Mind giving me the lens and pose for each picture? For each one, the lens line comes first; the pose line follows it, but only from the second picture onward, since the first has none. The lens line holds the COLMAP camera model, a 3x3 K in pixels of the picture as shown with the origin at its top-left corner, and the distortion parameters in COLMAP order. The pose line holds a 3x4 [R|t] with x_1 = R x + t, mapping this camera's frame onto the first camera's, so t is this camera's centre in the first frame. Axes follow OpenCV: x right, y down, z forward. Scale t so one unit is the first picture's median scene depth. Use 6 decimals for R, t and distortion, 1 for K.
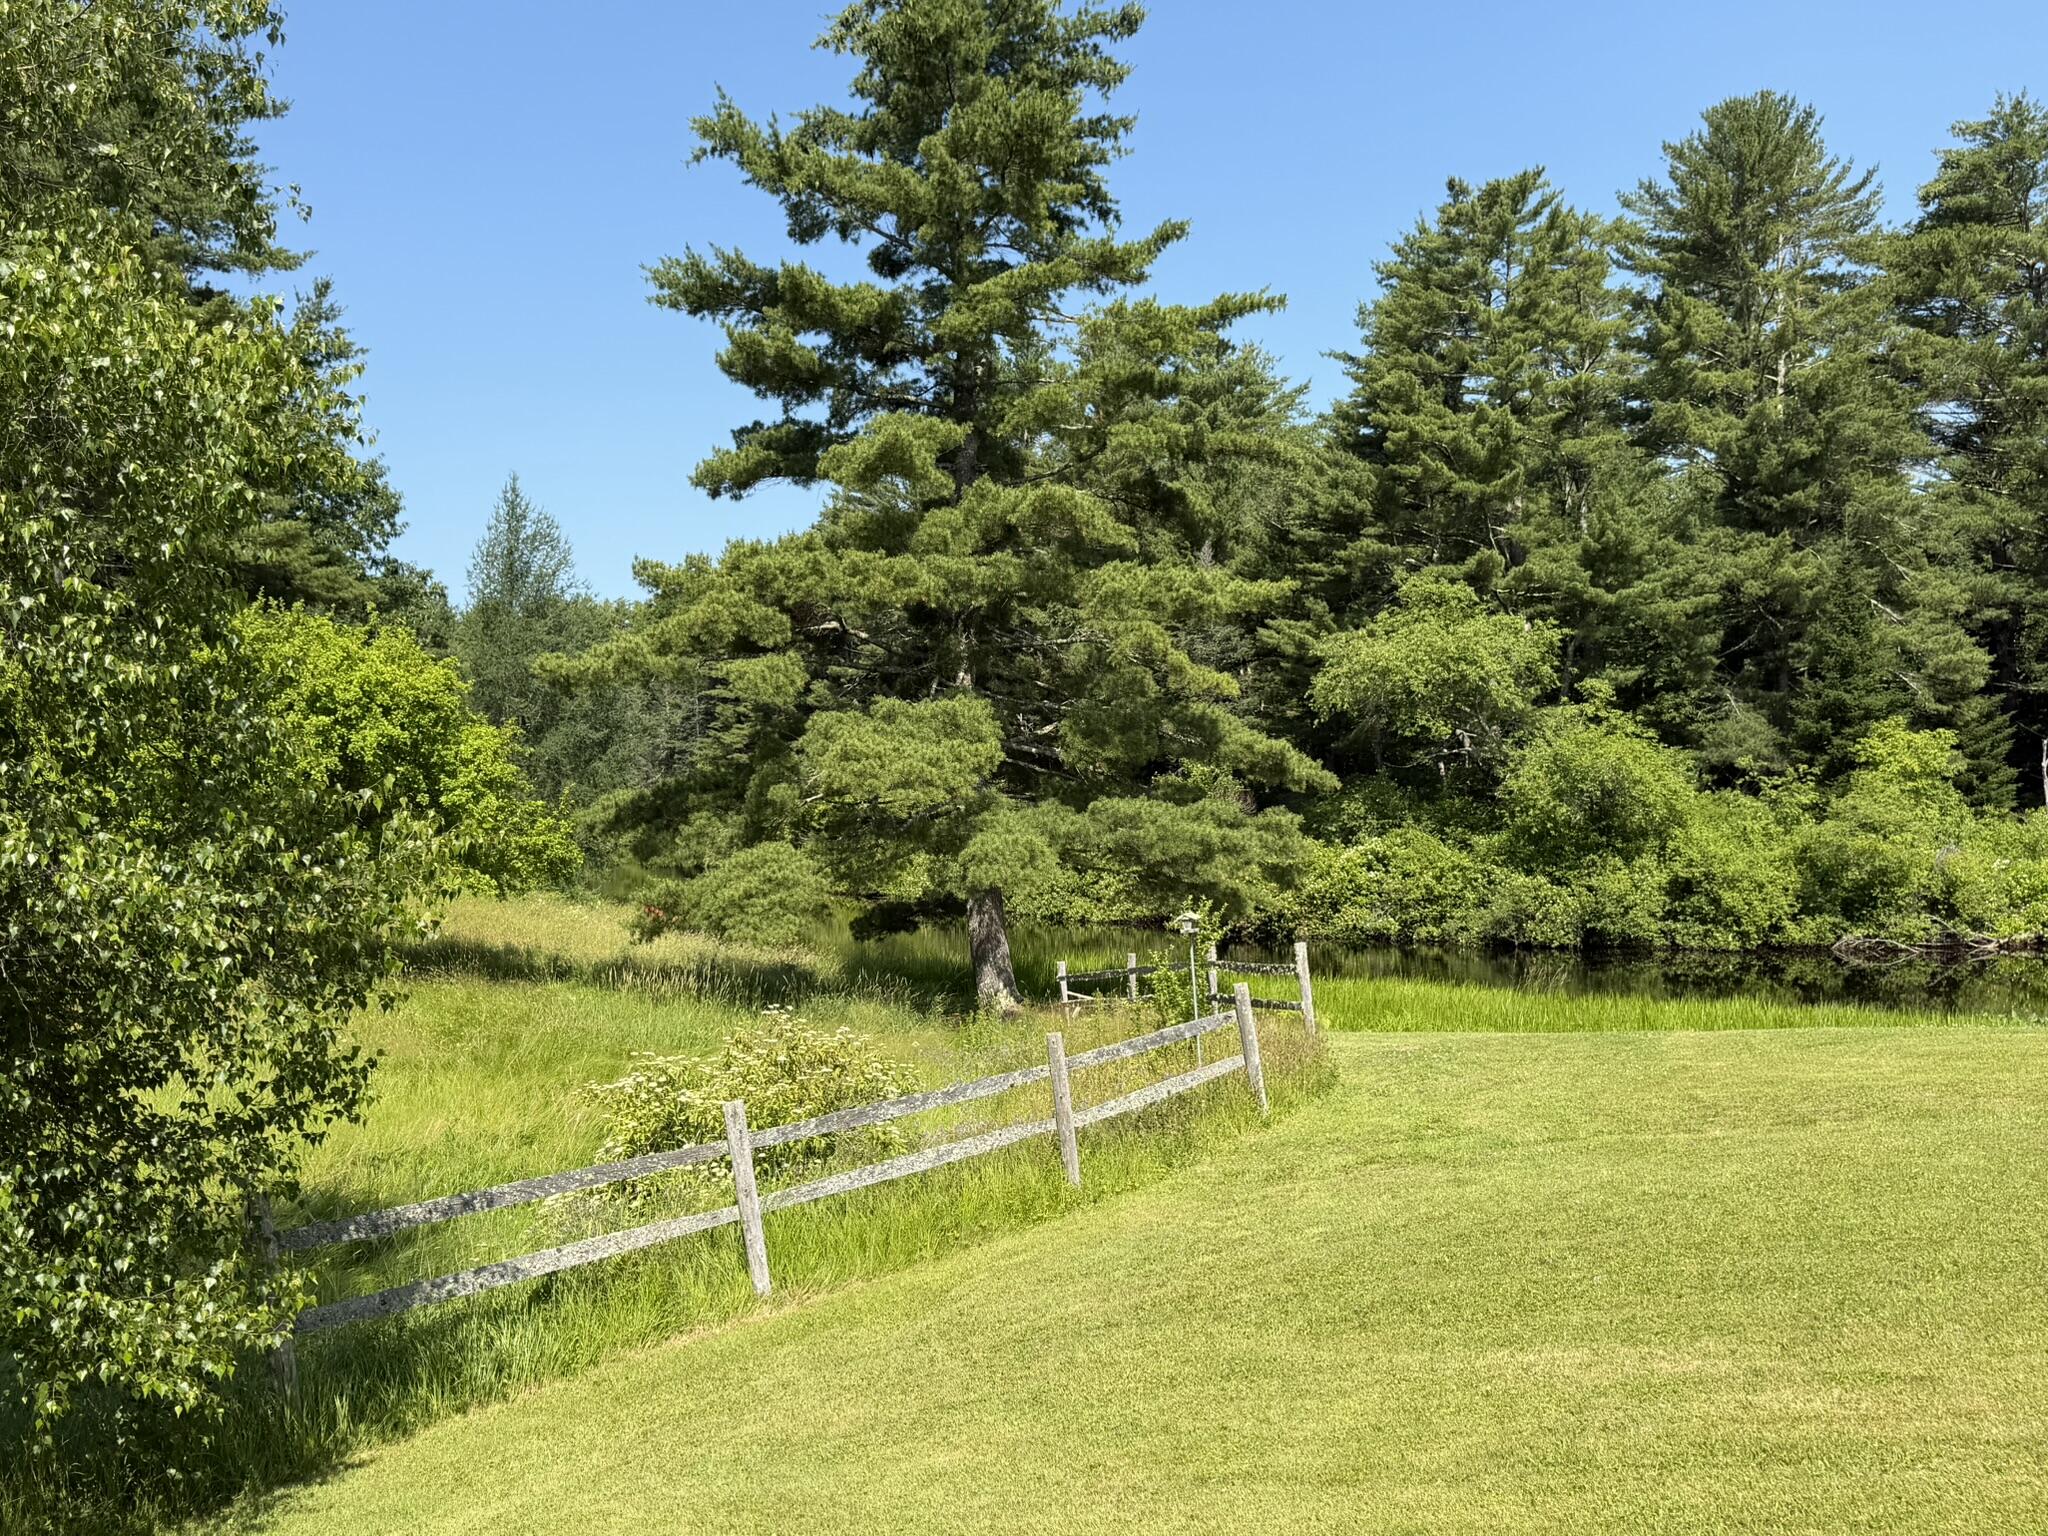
lens RADIAL K [[1935.7, 0, 1030.5], [0, 1935.7, 774.0], [0, 0, 1]] dist [0.185951, -0.423246]
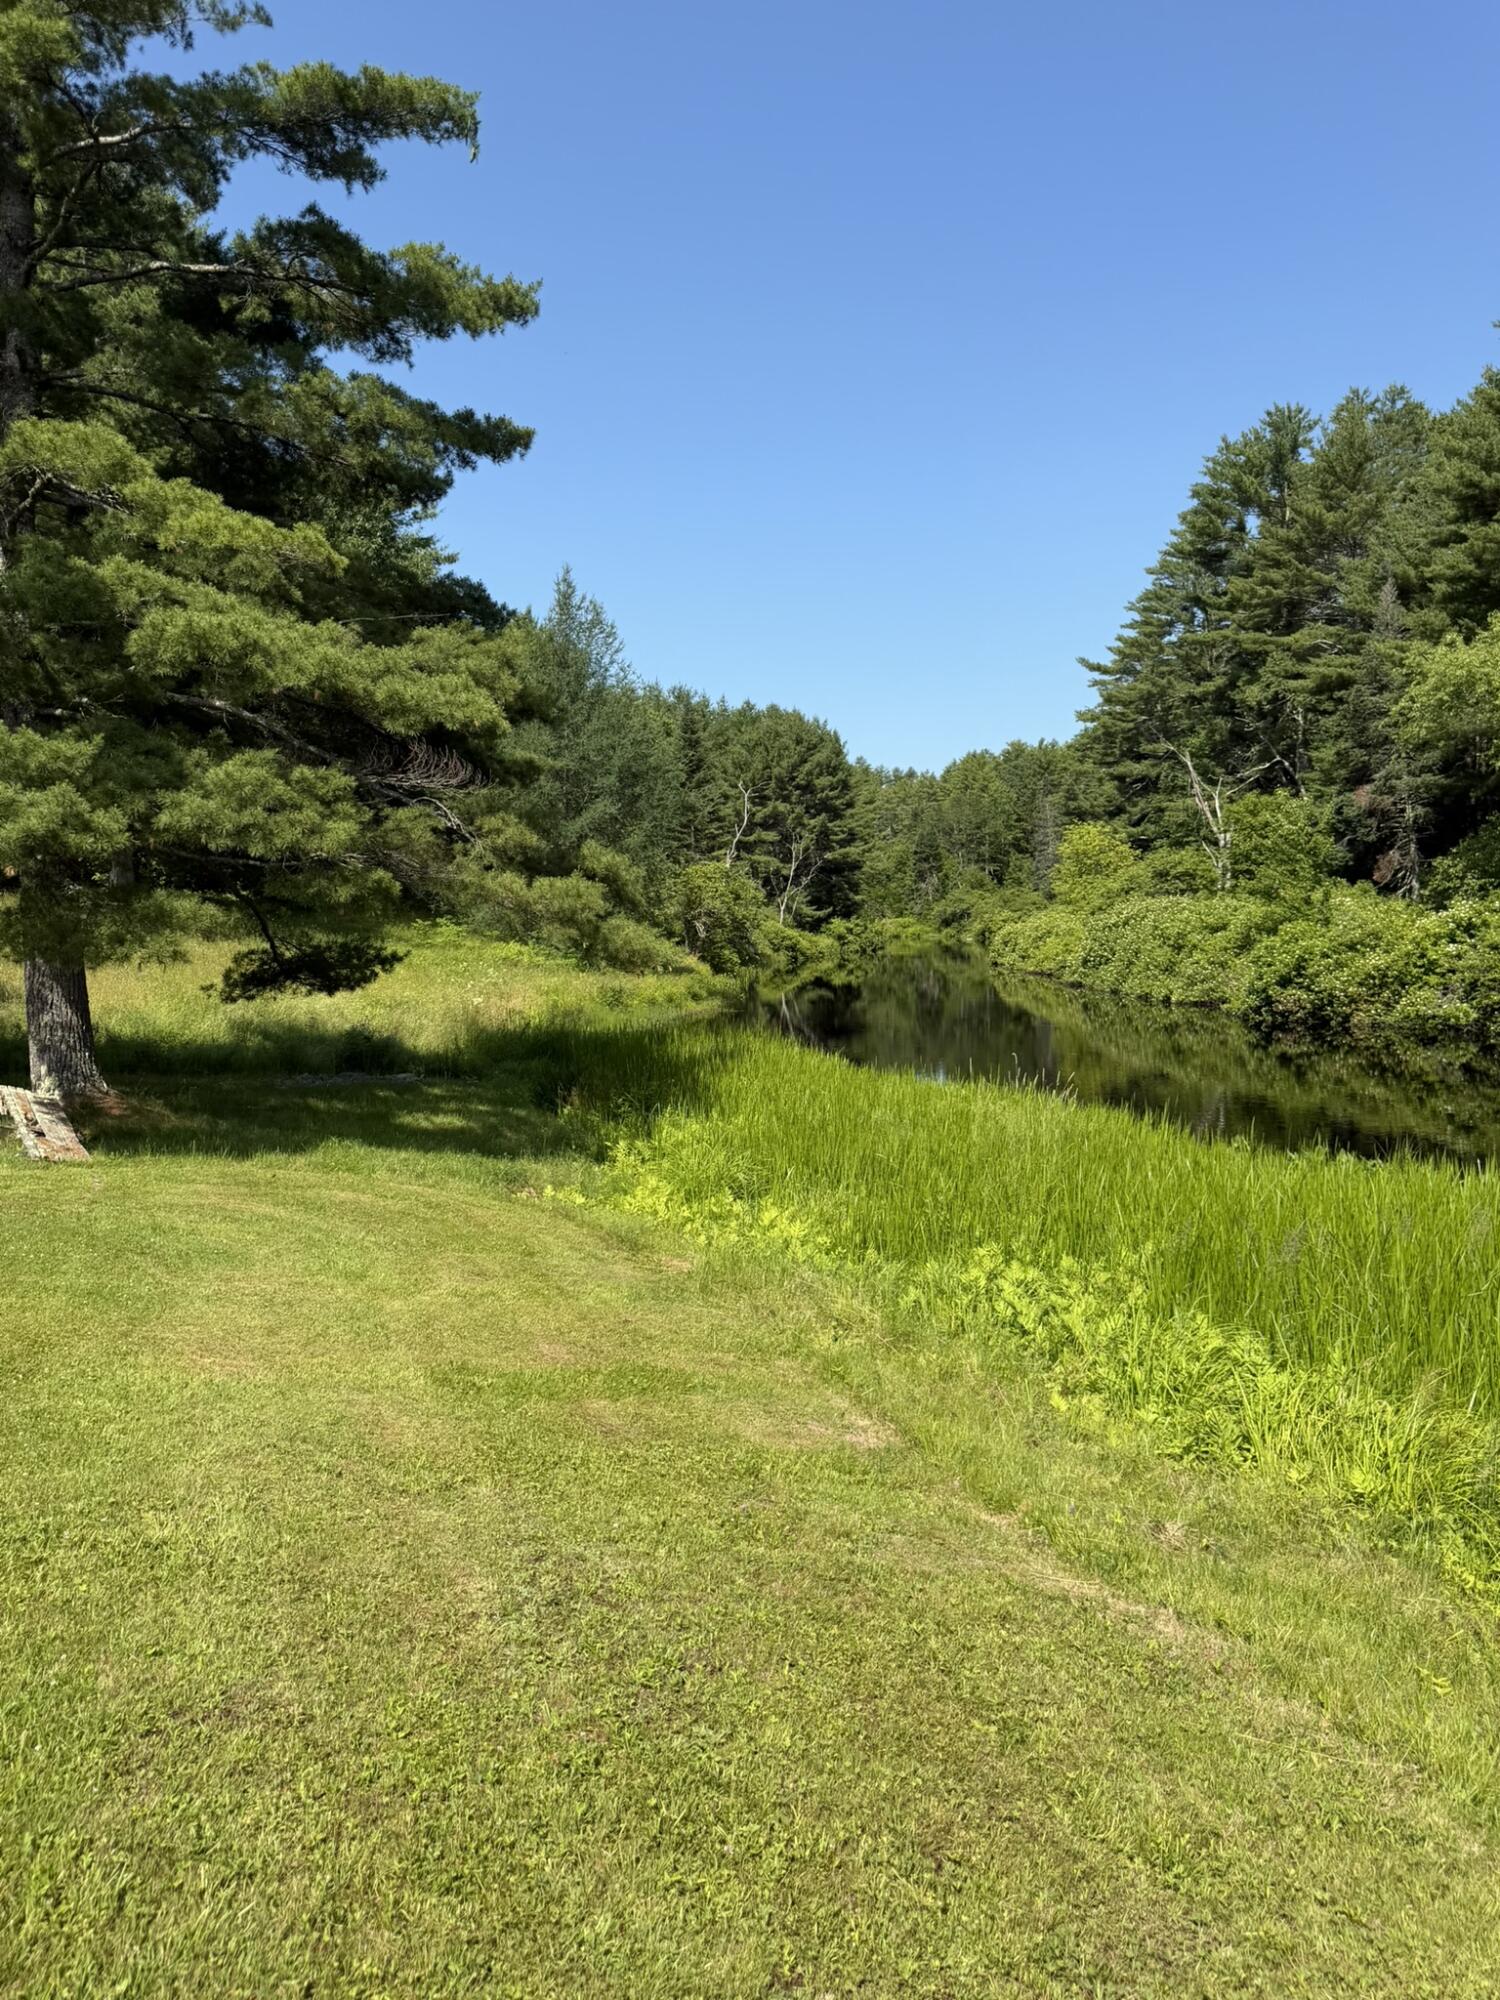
lens RADIAL K [[1408.9, 0, 739.4], [0, 1408.9, 1008.0], [0, 0, 1]] dist [0.110722, -0.208845]
pose [[0.877619, 0.027418, -0.478574, 0.209505], [0.010633, 0.997004, 0.076619, 0.030264], [0.479241, -0.072331, 0.874698, 0.378466]]
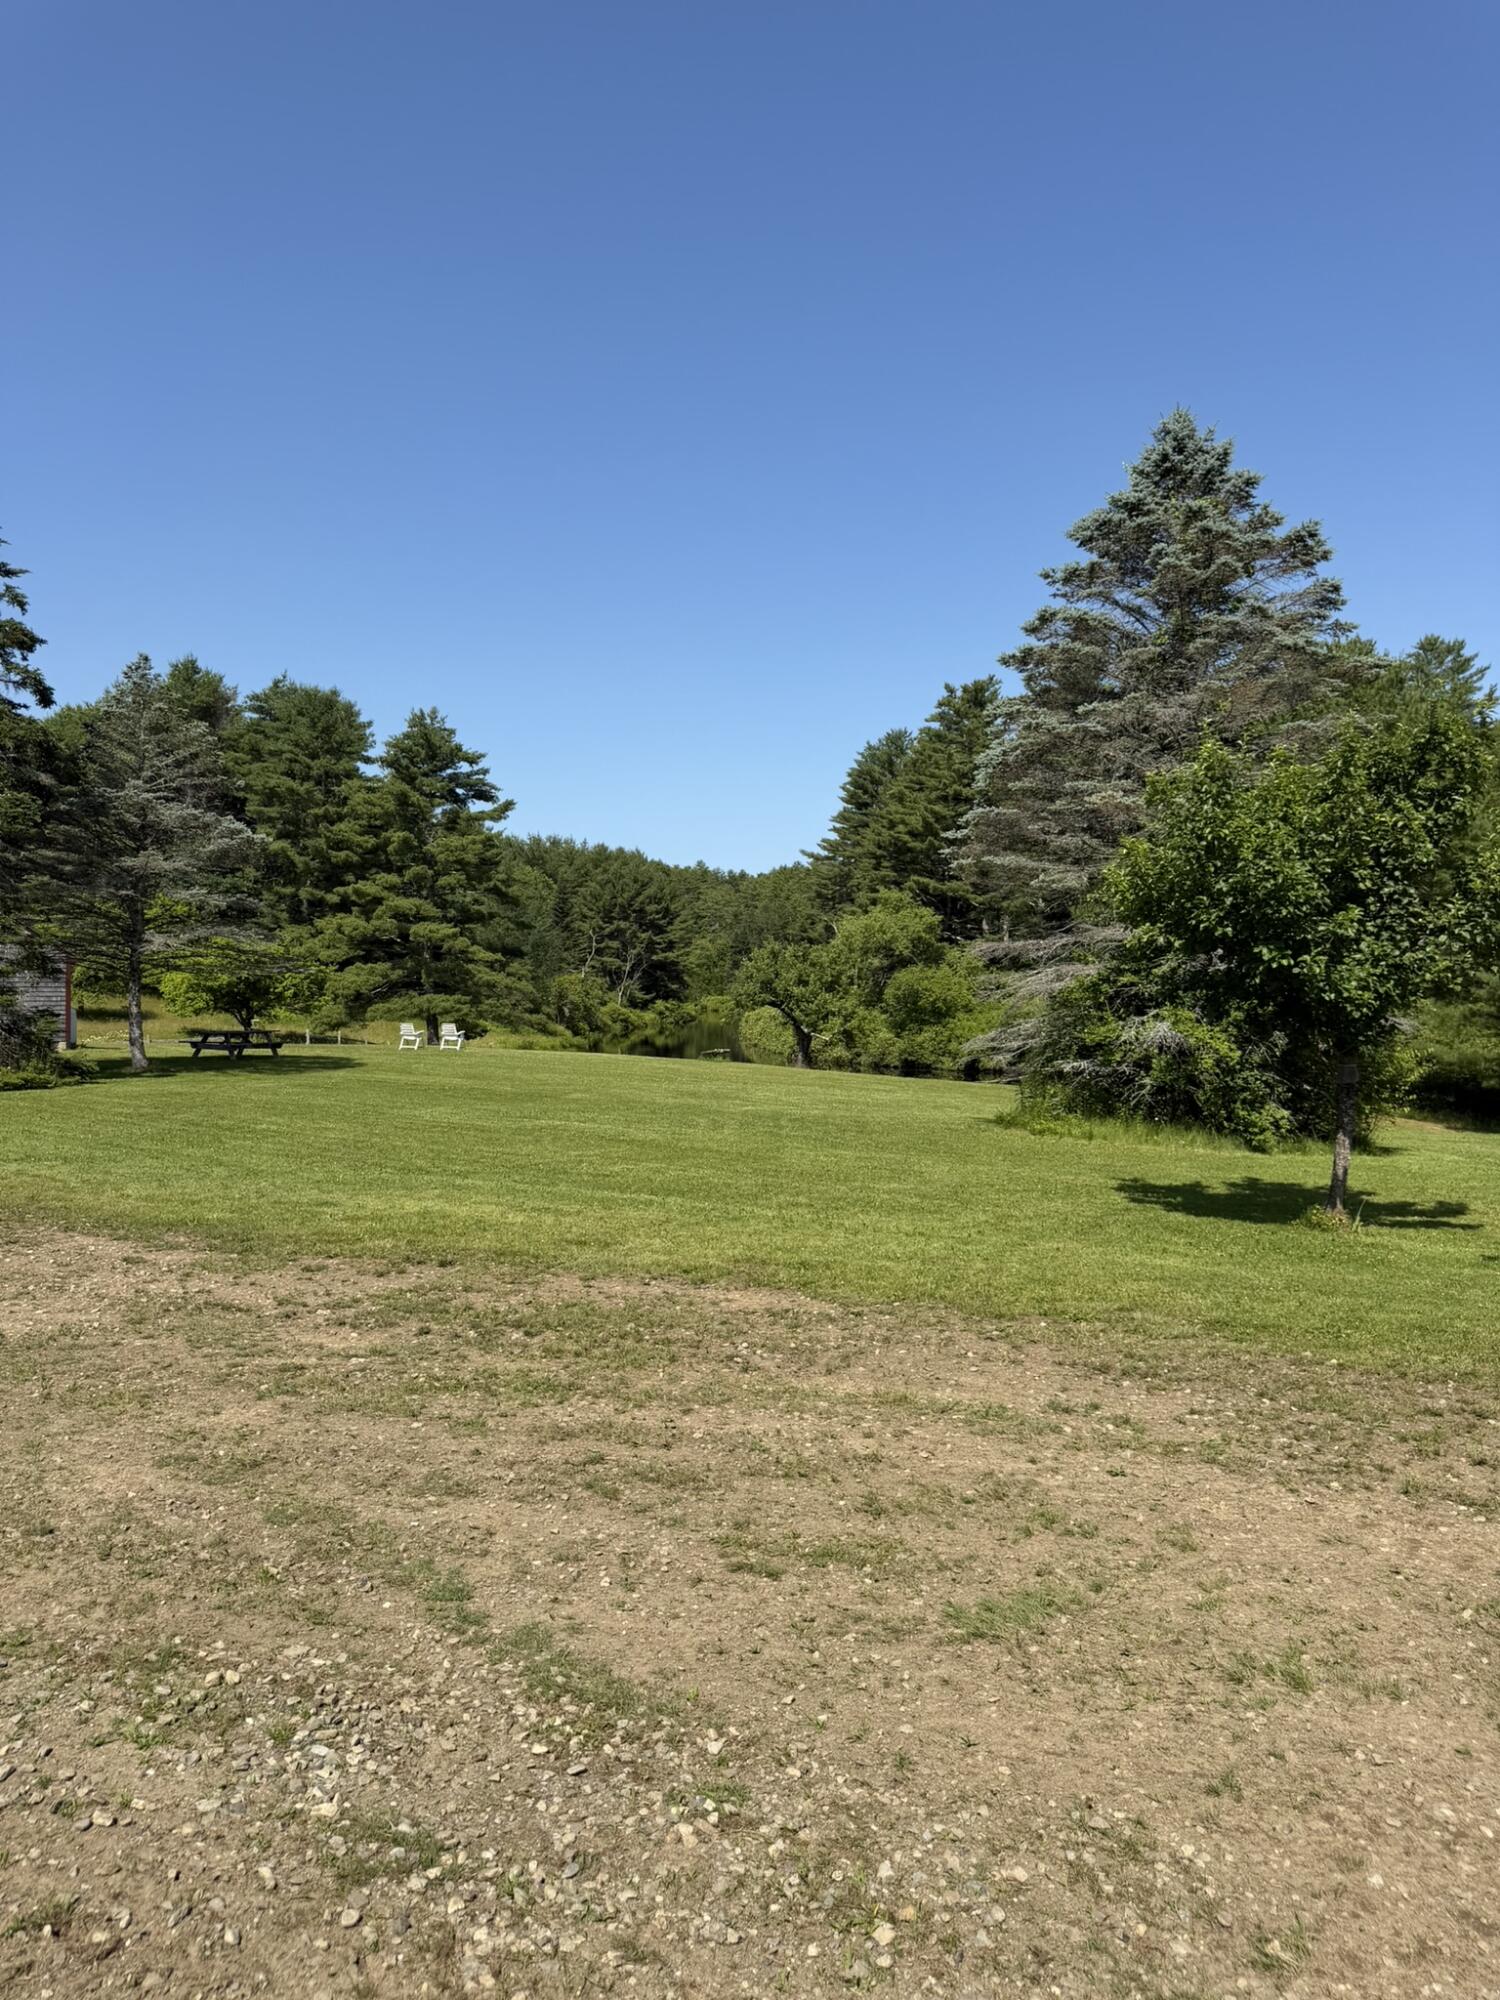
lens RADIAL K [[1397.5, 0, 748.0], [0, 1397.5, 992.4], [0, 0, 1]] dist [0.144992, -0.197918]
pose [[0.922145, 0.019954, -0.386330, 0.695384], [-0.013398, 0.999717, 0.019654, -0.020298], [0.386613, -0.012948, 0.922151, -0.464353]]
